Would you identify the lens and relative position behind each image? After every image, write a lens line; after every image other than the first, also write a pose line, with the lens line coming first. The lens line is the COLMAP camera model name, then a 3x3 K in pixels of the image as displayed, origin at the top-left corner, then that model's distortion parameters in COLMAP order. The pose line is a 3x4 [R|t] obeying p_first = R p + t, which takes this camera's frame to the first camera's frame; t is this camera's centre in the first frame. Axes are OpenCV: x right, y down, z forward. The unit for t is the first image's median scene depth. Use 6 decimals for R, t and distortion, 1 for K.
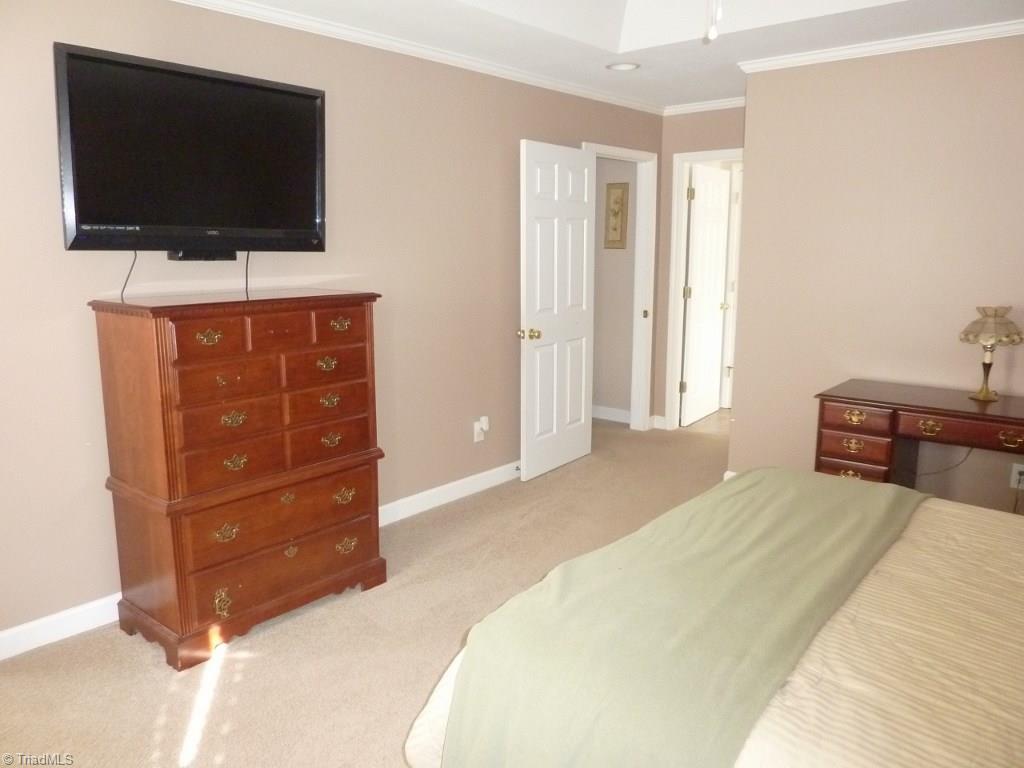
lens RADIAL K [[769.4, 0, 509.3], [0, 769.4, 377.0], [0, 0, 1]] dist [-0.001771, -0.008921]
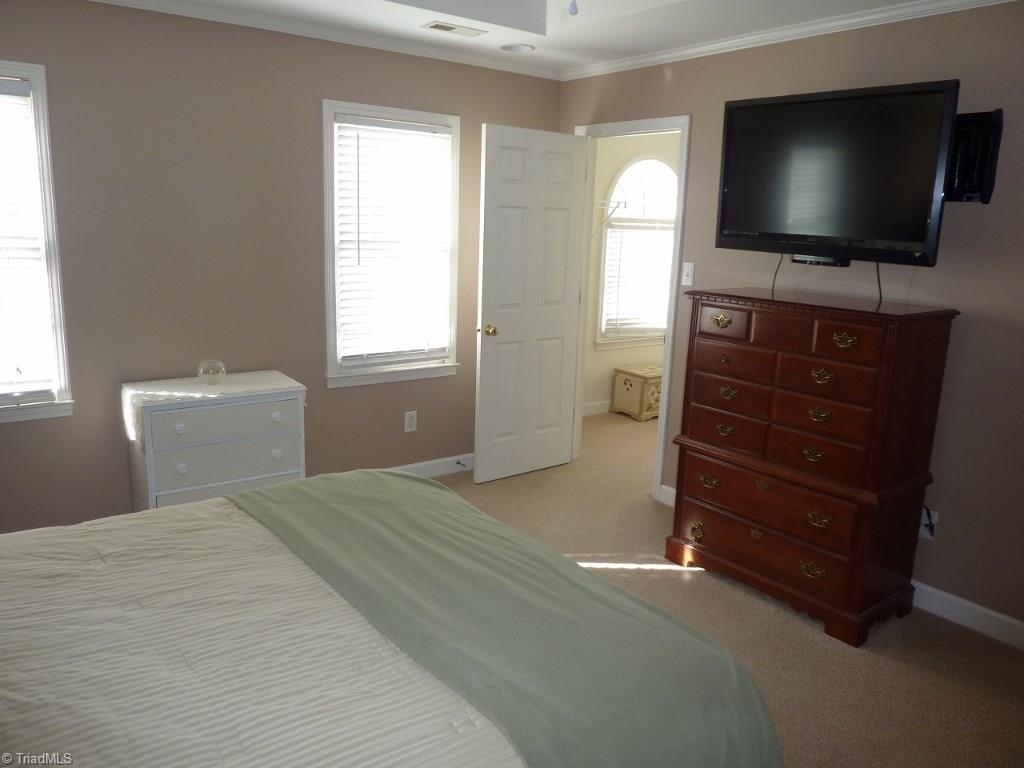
lens RADIAL K [[769.4, 0, 508.0], [0, 769.4, 376.3], [0, 0, 1]] dist [-0.001771, -0.008921]
pose [[-0.215606, 0.189507, -0.957915, 0.784278], [-0.207367, 0.949727, 0.234560, -0.164296], [0.954208, 0.249212, -0.165470, 0.787025]]
